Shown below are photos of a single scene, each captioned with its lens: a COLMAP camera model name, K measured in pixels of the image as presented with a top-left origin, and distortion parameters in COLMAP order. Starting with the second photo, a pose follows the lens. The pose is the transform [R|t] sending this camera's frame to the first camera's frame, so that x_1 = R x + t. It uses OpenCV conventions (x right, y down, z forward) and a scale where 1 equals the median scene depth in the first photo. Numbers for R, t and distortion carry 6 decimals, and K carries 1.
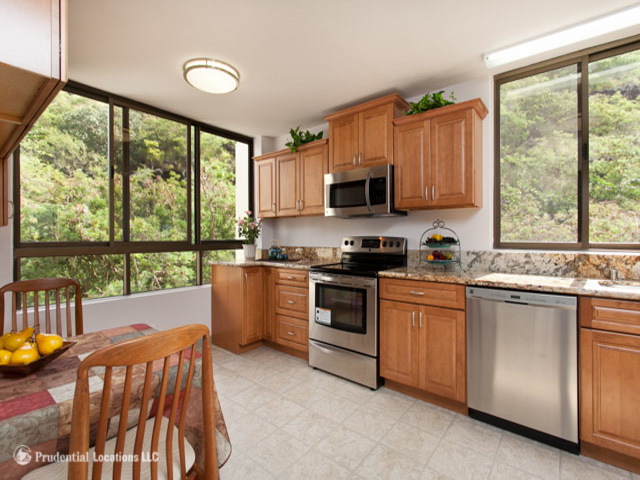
lens RADIAL K [[308.3, 0, 320.0], [0, 308.3, 240.0], [0, 0, 1]] dist [0.002135, 0.000159]
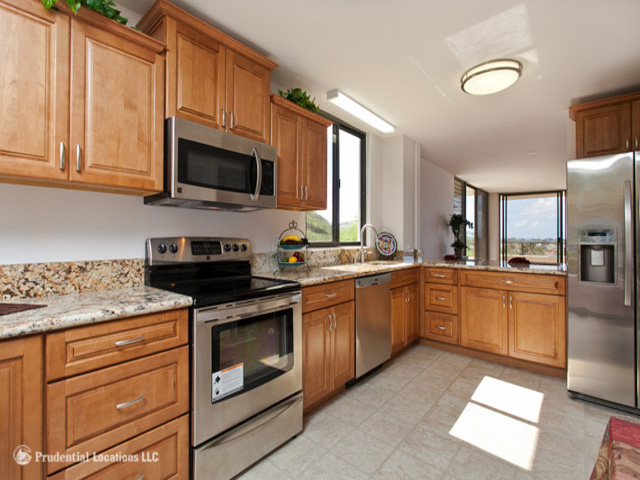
lens RADIAL K [[302.9, 0, 318.9], [0, 302.9, 235.4], [0, 0, 1]] dist [-0.000637, 0.000074]
pose [[0.020311, 0.006432, 0.999773, -0.564096], [0.004681, 0.999968, -0.006528, -0.011630], [-0.999783, 0.004813, 0.020280, 0.878281]]
